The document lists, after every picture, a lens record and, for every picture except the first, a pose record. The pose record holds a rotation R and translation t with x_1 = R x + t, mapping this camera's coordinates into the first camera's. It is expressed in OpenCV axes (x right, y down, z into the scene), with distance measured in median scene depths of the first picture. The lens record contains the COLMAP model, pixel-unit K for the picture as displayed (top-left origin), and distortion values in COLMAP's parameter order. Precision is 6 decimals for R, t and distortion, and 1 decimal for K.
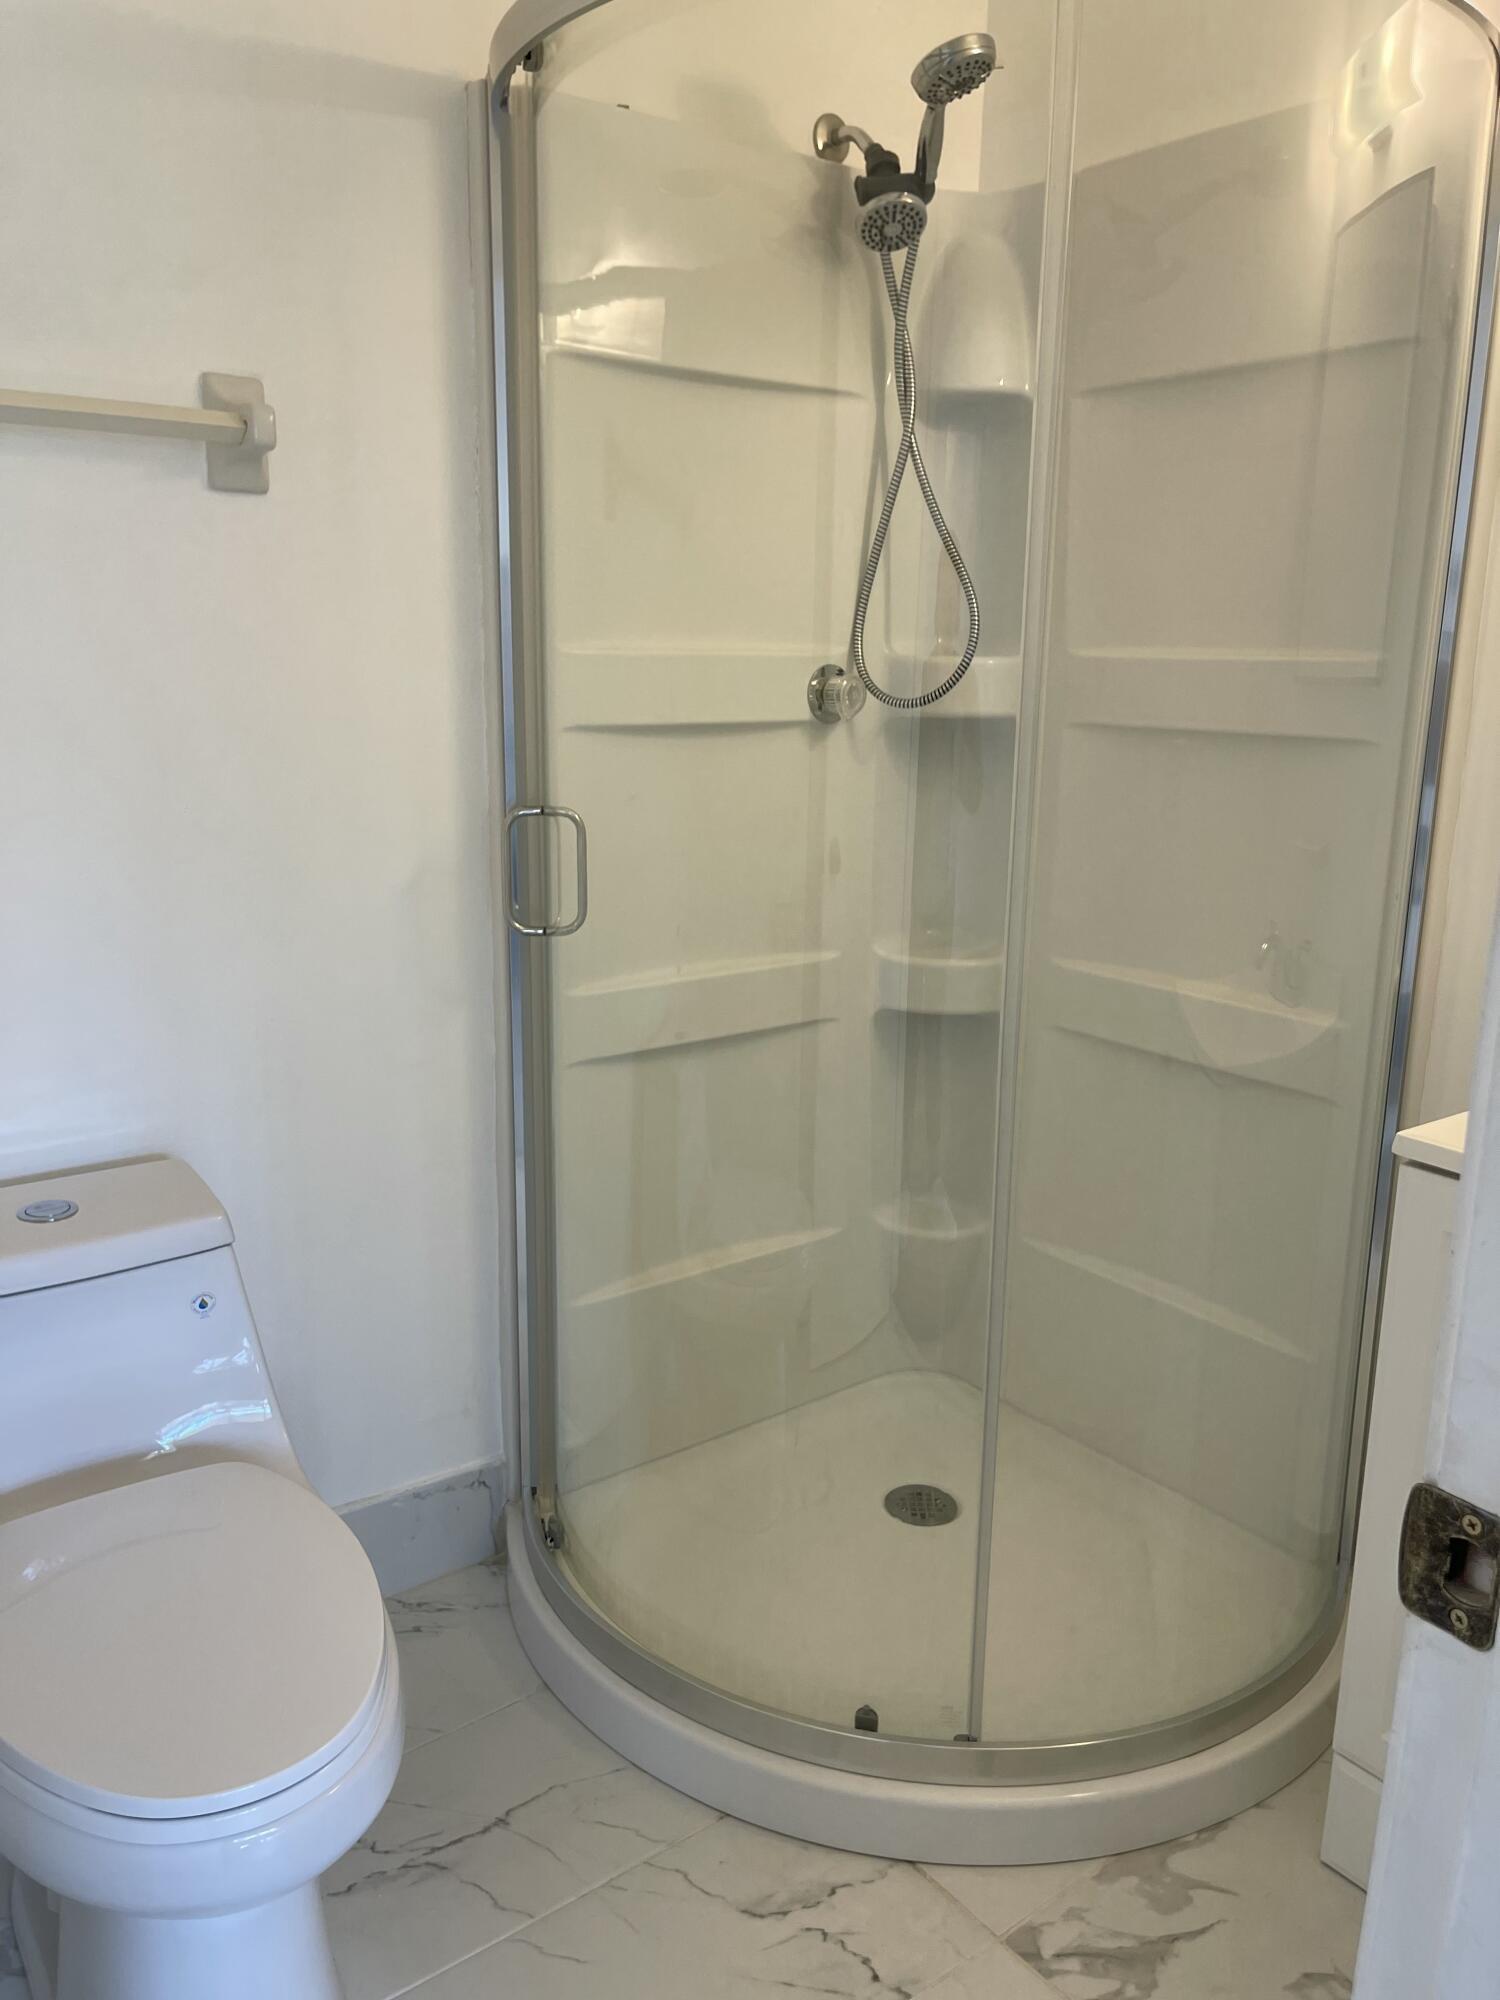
lens RADIAL K [[1482.2, 0, 750.0], [0, 1482.2, 1000.0], [0, 0, 1]] dist [0.072050, -0.104872]
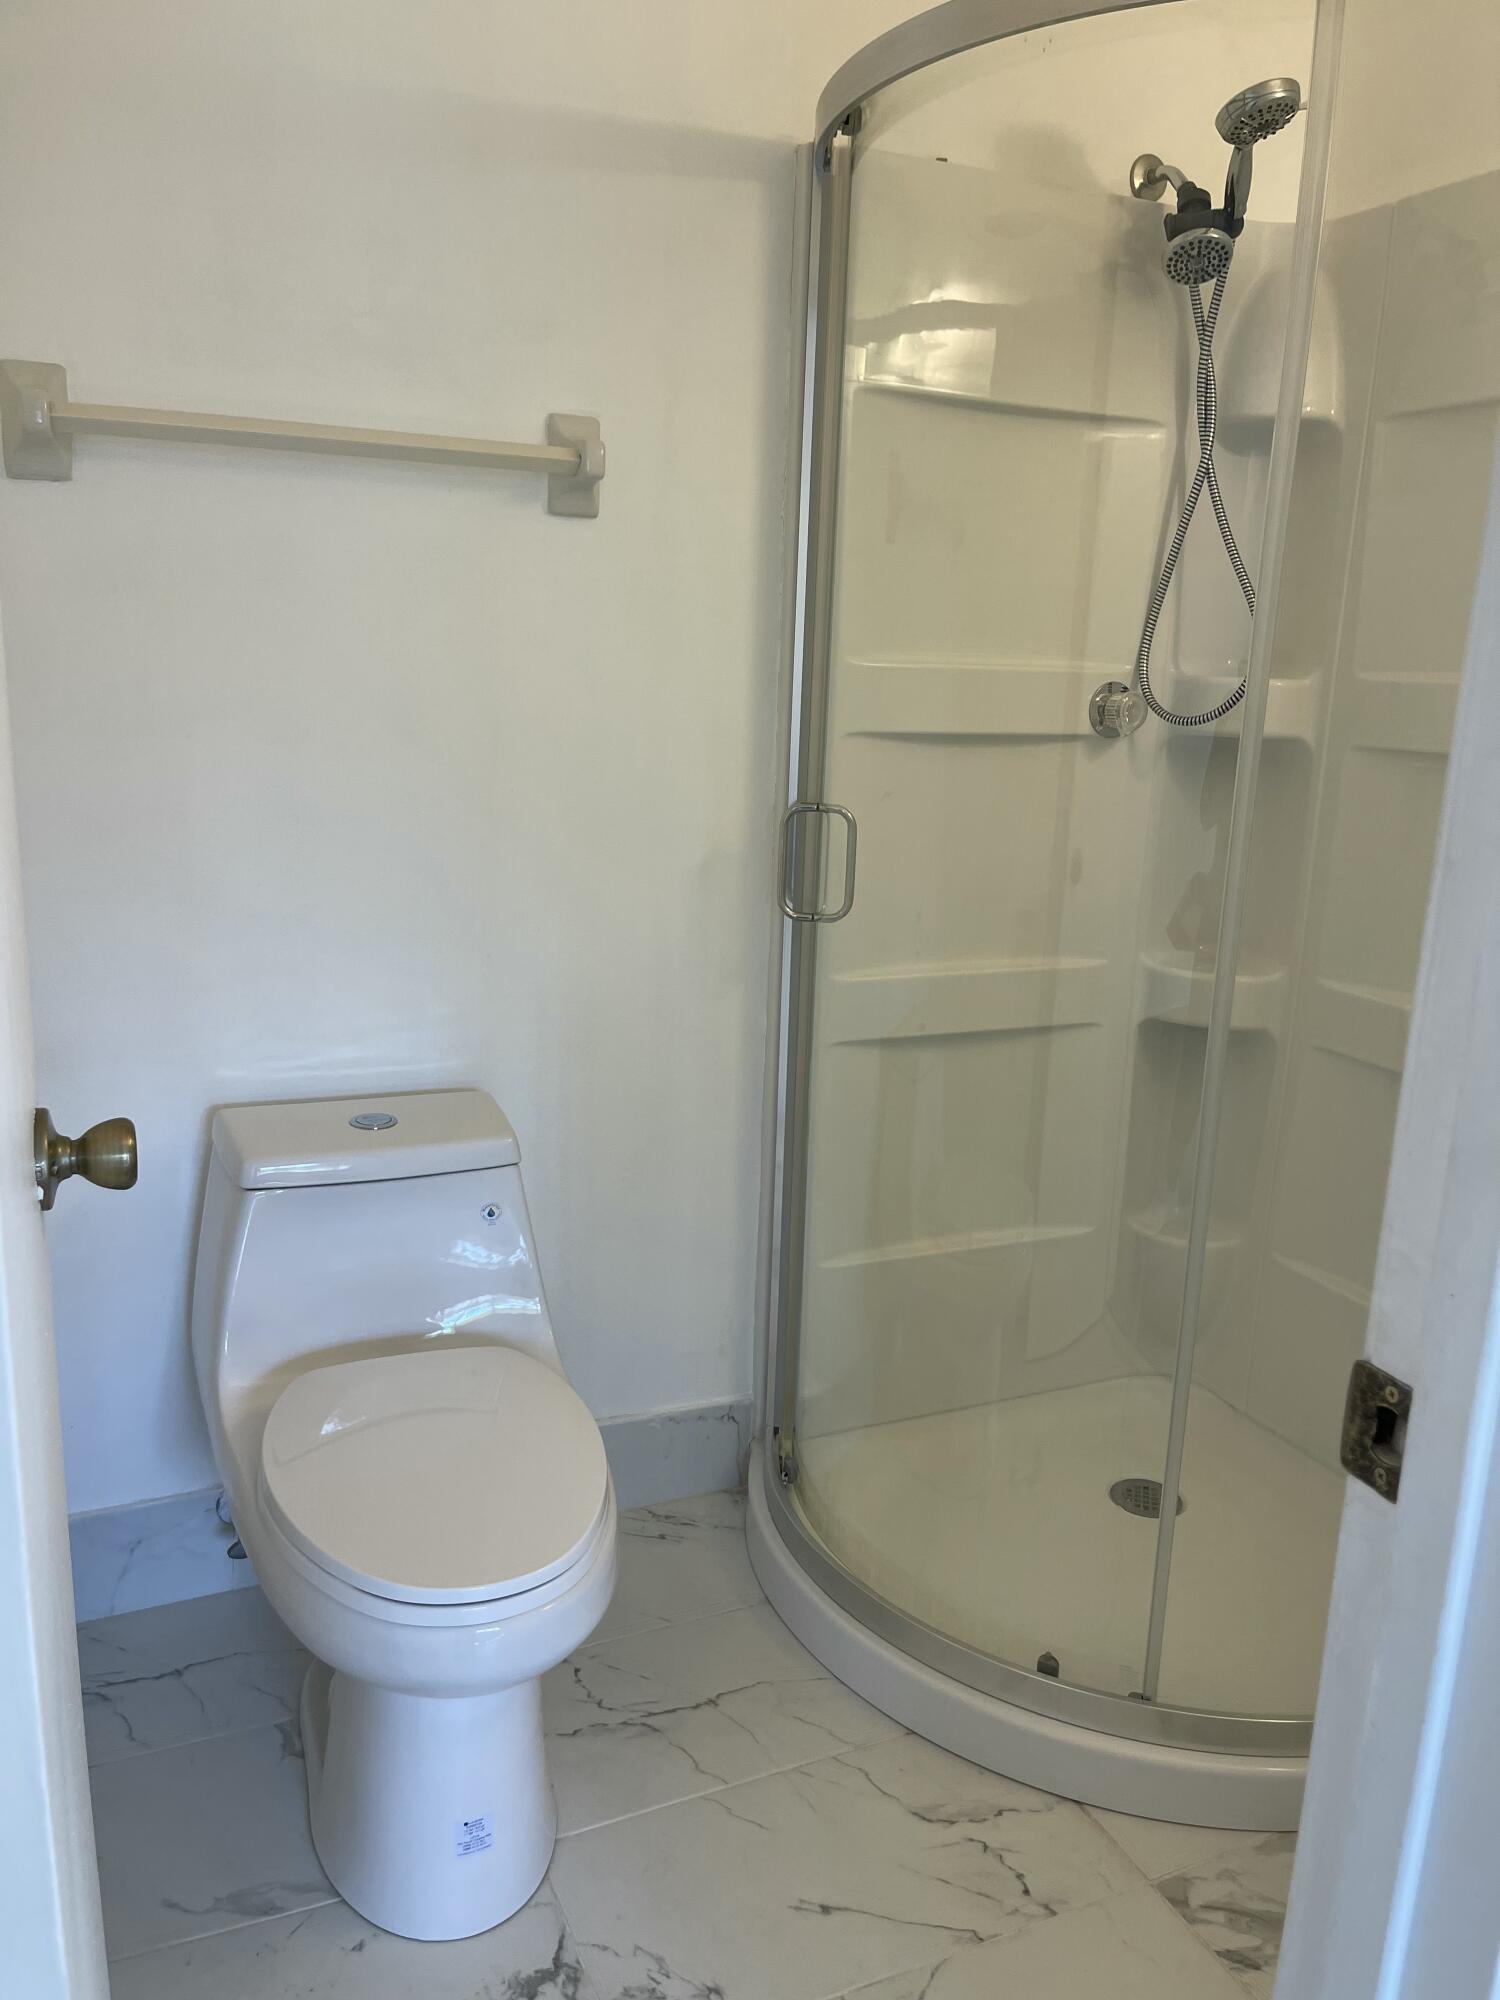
lens RADIAL K [[1515.9, 0, 798.9], [0, 1515.9, 1044.8], [0, 0, 1]] dist [0.059624, -0.099271]
pose [[0.975577, 0.072927, -0.207200, 0.094778], [-0.071701, 0.997336, 0.013427, 0.034462], [0.207628, 0.001757, 0.978206, -0.102013]]
